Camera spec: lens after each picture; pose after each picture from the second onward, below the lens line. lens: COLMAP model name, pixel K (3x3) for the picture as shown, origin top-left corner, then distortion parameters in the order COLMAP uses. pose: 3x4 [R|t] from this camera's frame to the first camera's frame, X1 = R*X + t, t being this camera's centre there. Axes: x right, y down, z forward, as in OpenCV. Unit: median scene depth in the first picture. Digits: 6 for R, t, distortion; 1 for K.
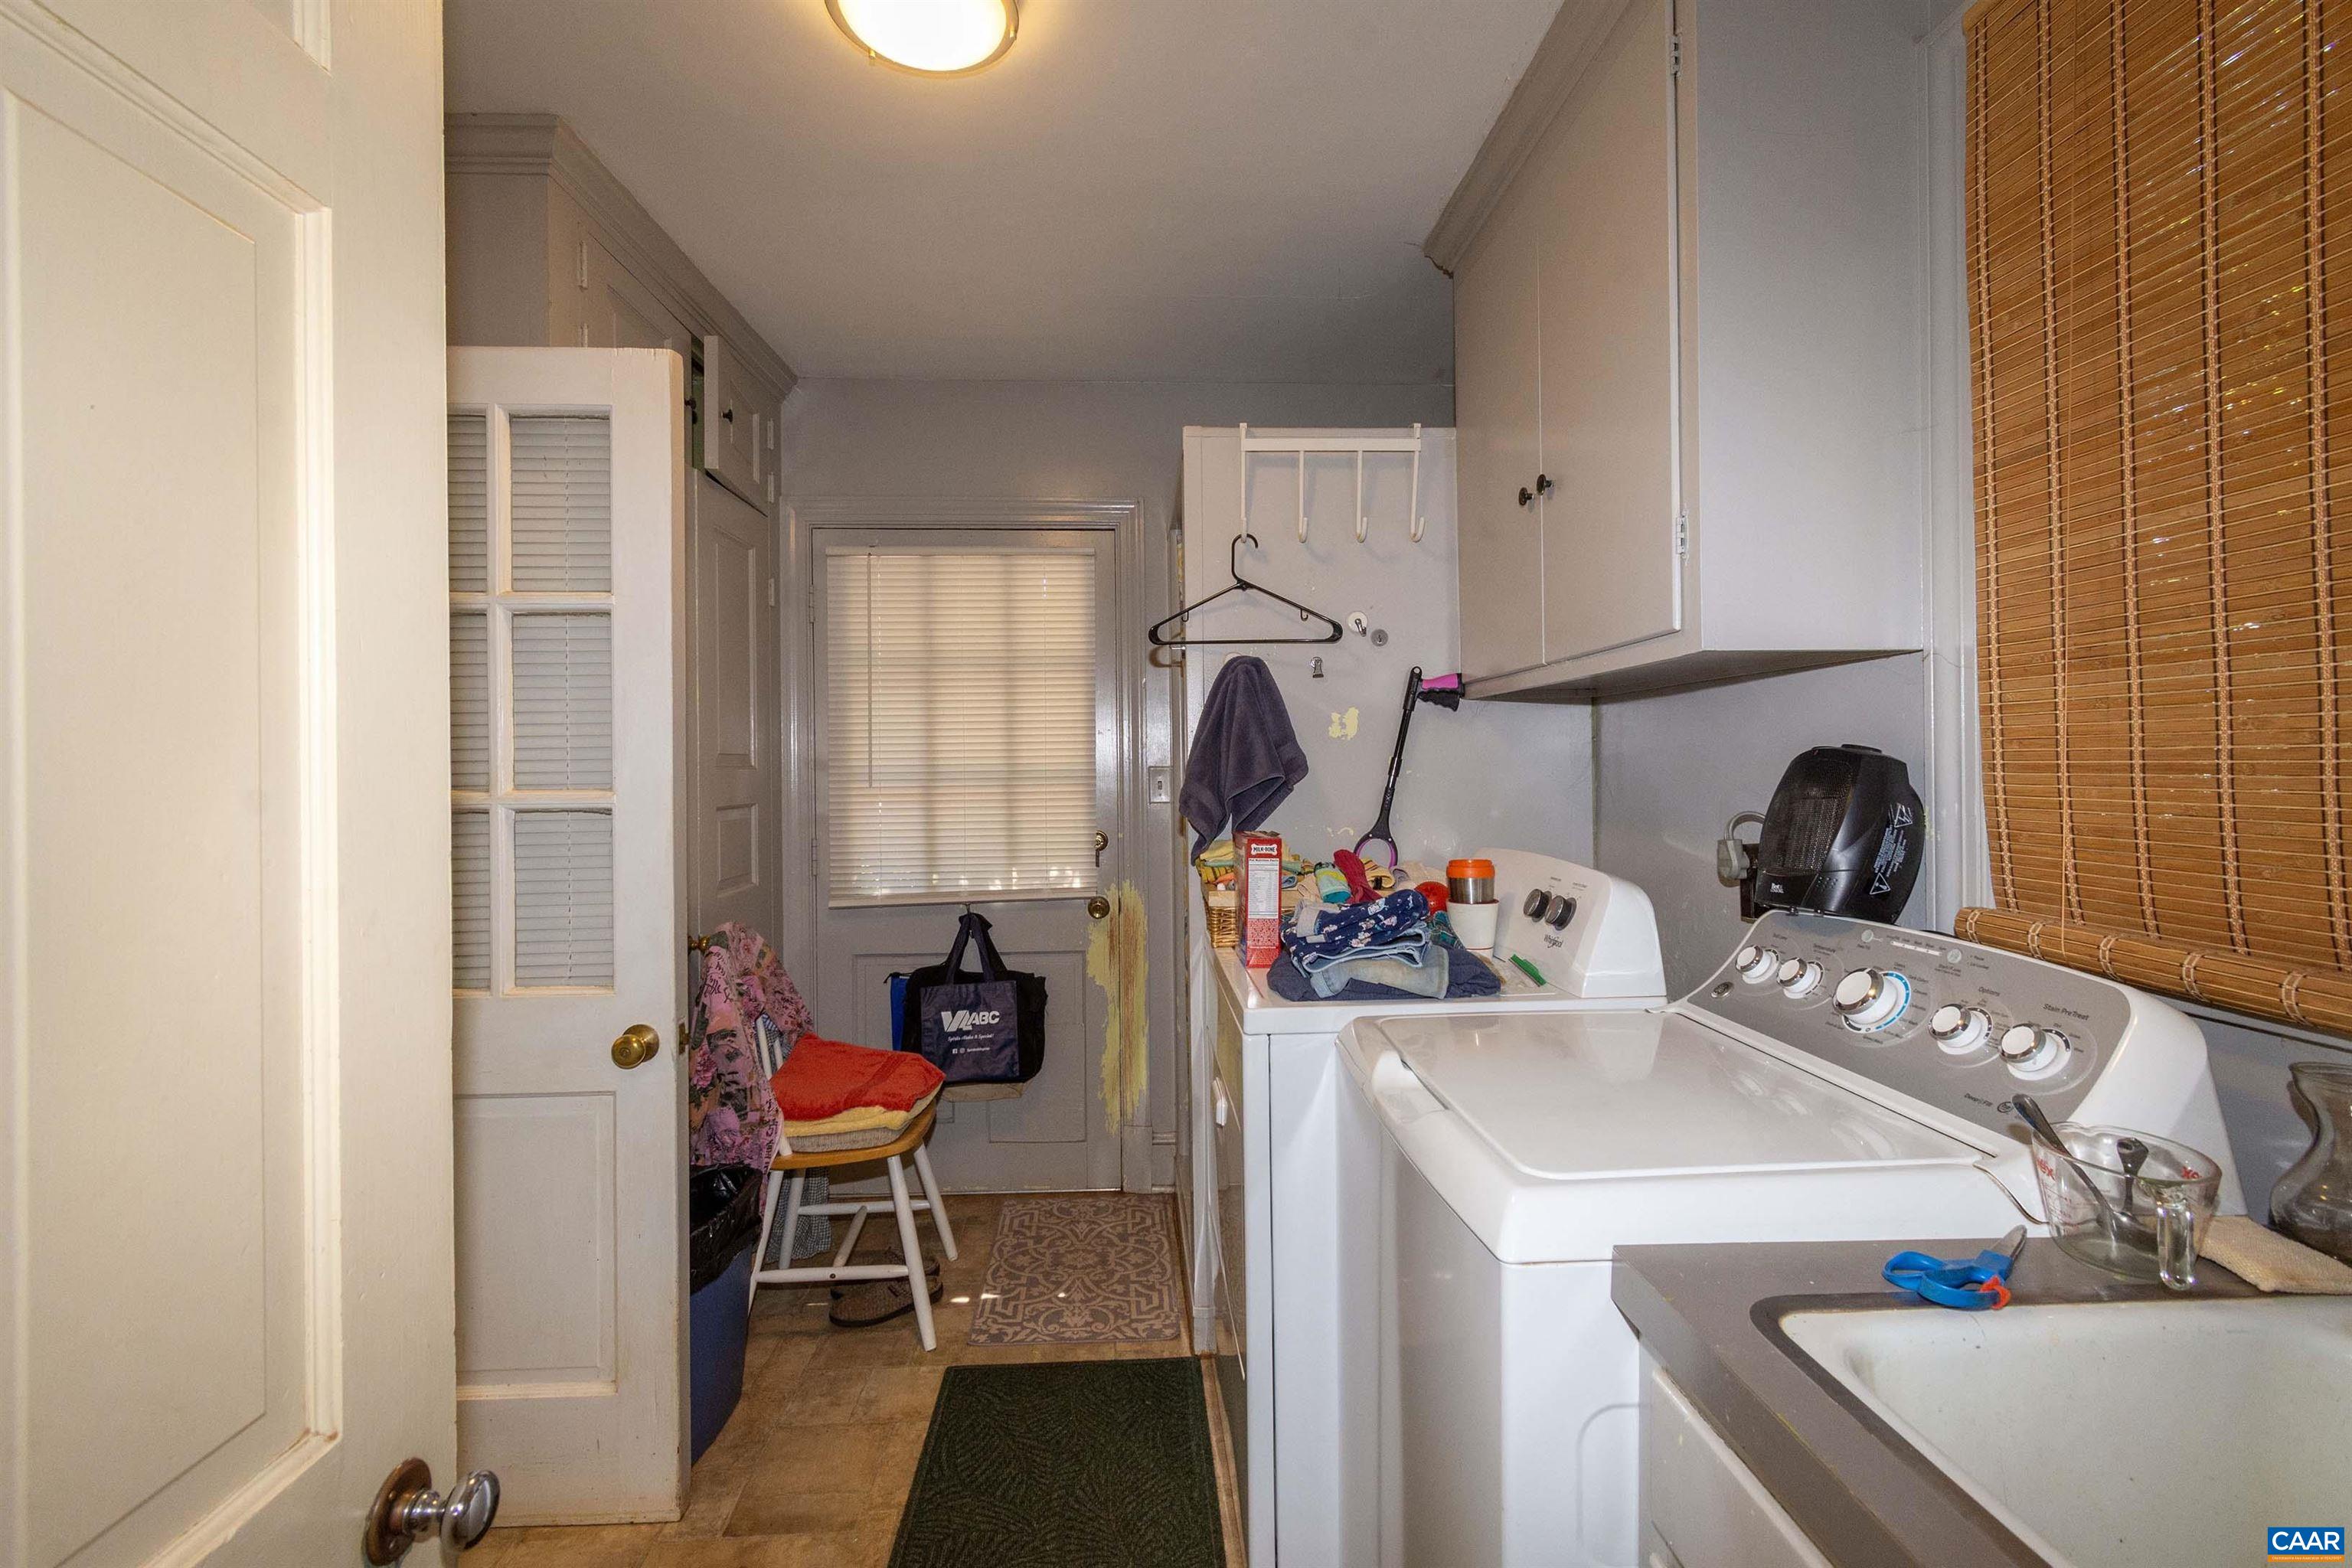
lens RADIAL K [[1038.7, 0, 1178.2], [0, 1038.7, 771.5], [0, 0, 1]] dist [0.003766, -0.001543]
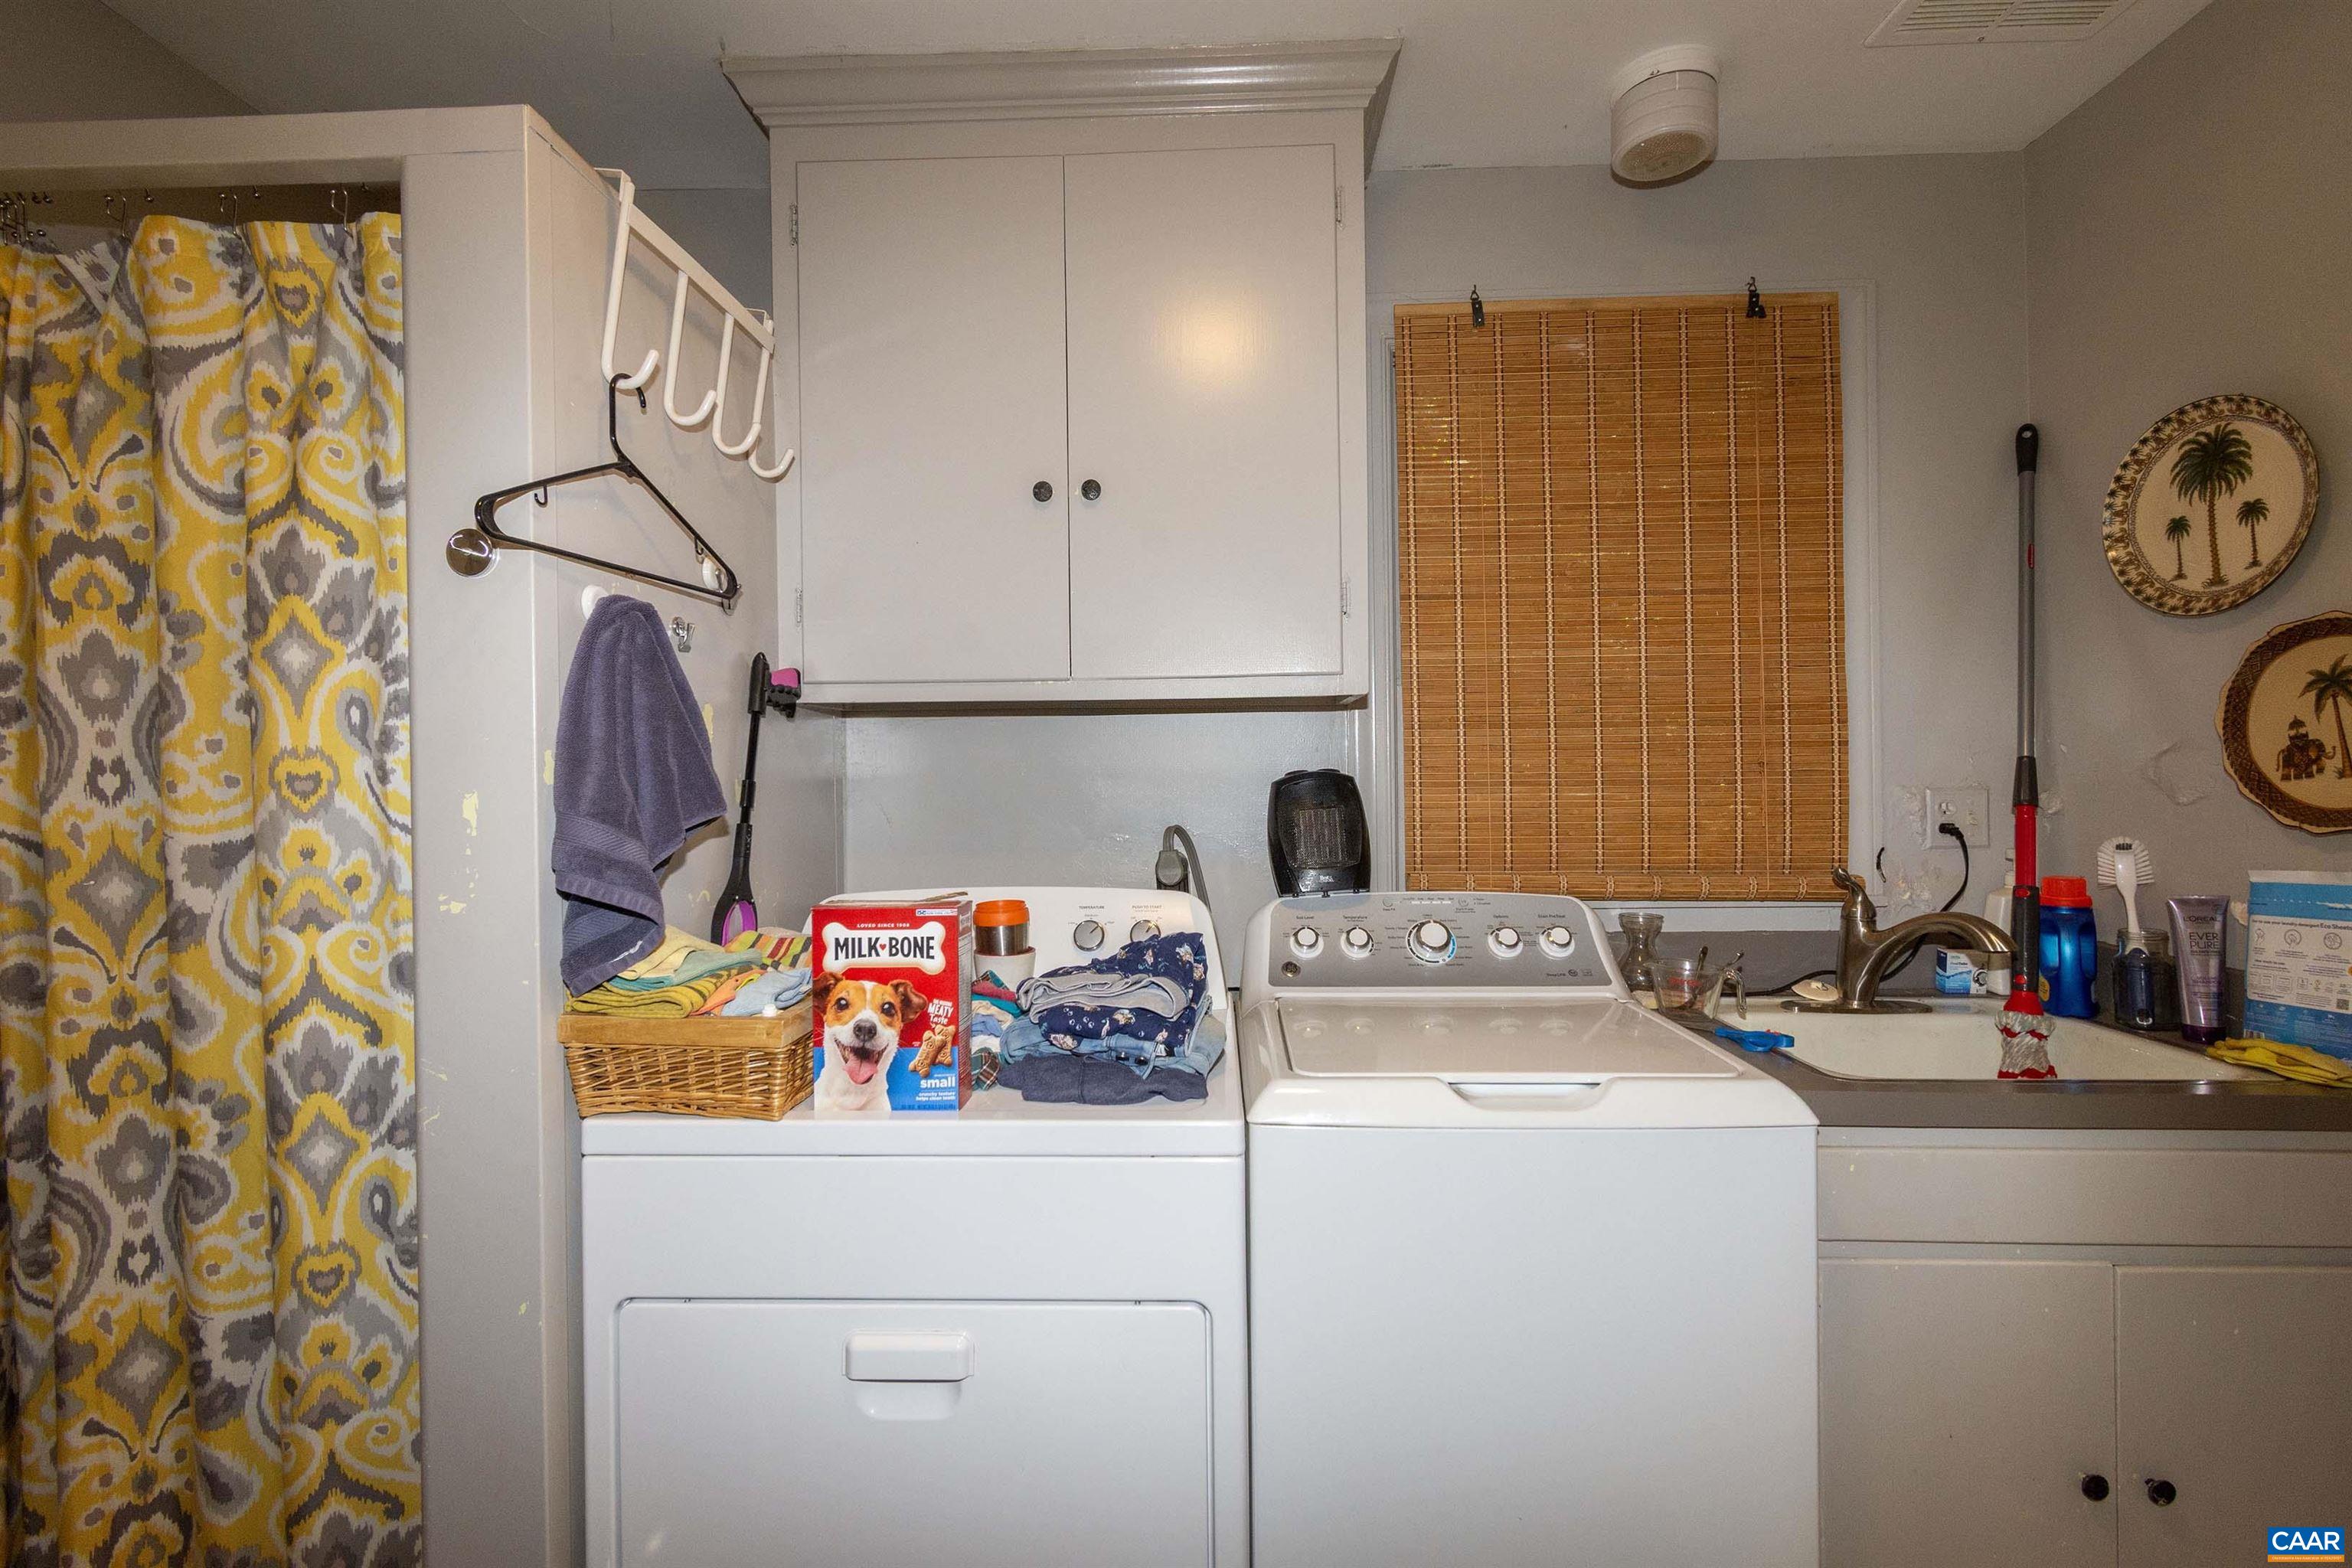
lens RADIAL K [[1038.7, 0, 1179.6], [0, 1038.7, 773.7], [0, 0, 1]] dist [0.003766, -0.001543]
pose [[0.085707, 0.004122, 0.996312, -0.728948], [0.016663, 0.999846, -0.005570, -0.014932], [-0.996181, 0.017079, 0.085625, 1.052749]]
